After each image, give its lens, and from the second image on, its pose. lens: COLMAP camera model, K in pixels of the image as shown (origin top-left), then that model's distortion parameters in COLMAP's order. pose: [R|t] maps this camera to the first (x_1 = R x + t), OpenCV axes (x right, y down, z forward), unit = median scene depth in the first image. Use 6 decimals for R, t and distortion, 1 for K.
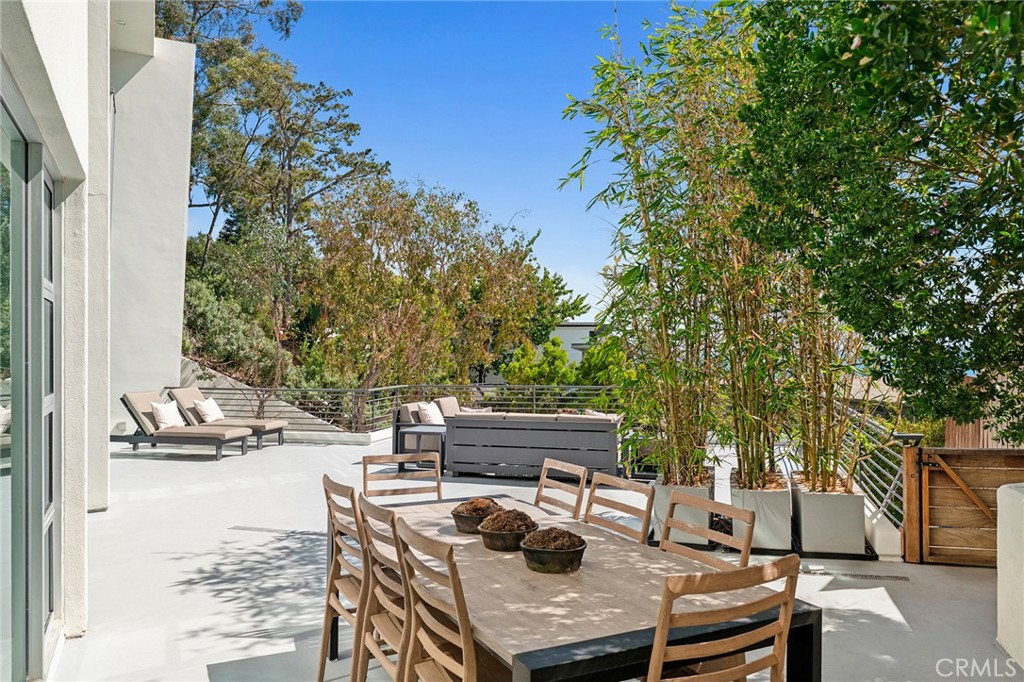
lens RADIAL K [[734.5, 0, 512.4], [0, 734.5, 342.1], [0, 0, 1]] dist [-0.007859, -0.000848]
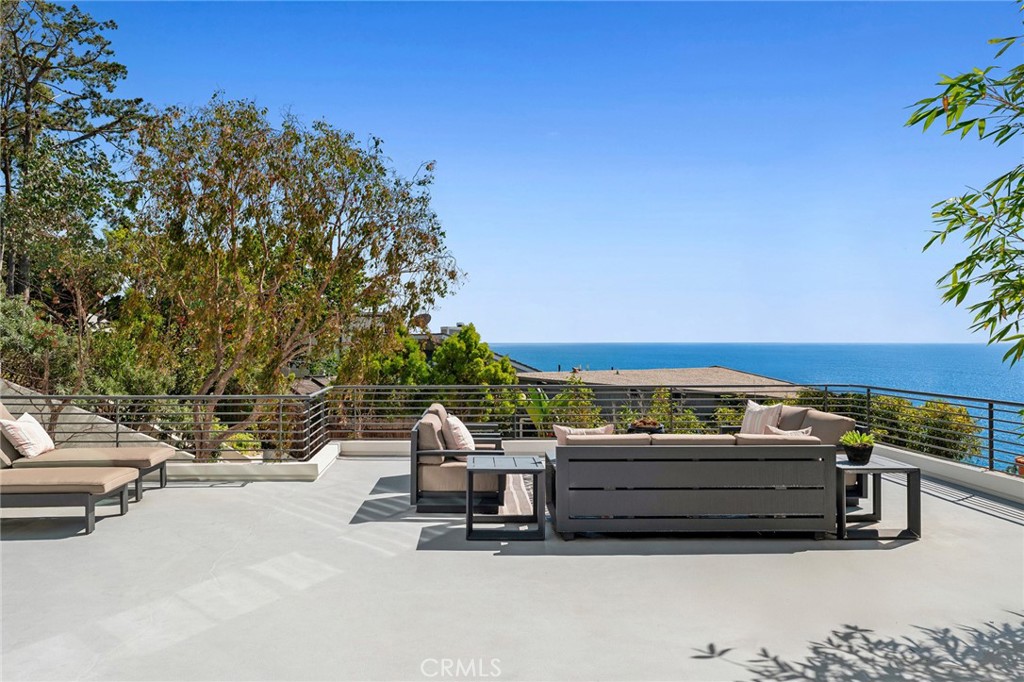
lens RADIAL K [[713.5, 0, 511.7], [0, 713.5, 345.2], [0, 0, 1]] dist [0.006317, 0.001200]
pose [[0.943535, 0.007485, 0.331189, -0.065150], [-0.012338, 0.999845, 0.012552, 0.002690], [-0.331044, -0.015929, 0.943481, 0.091867]]
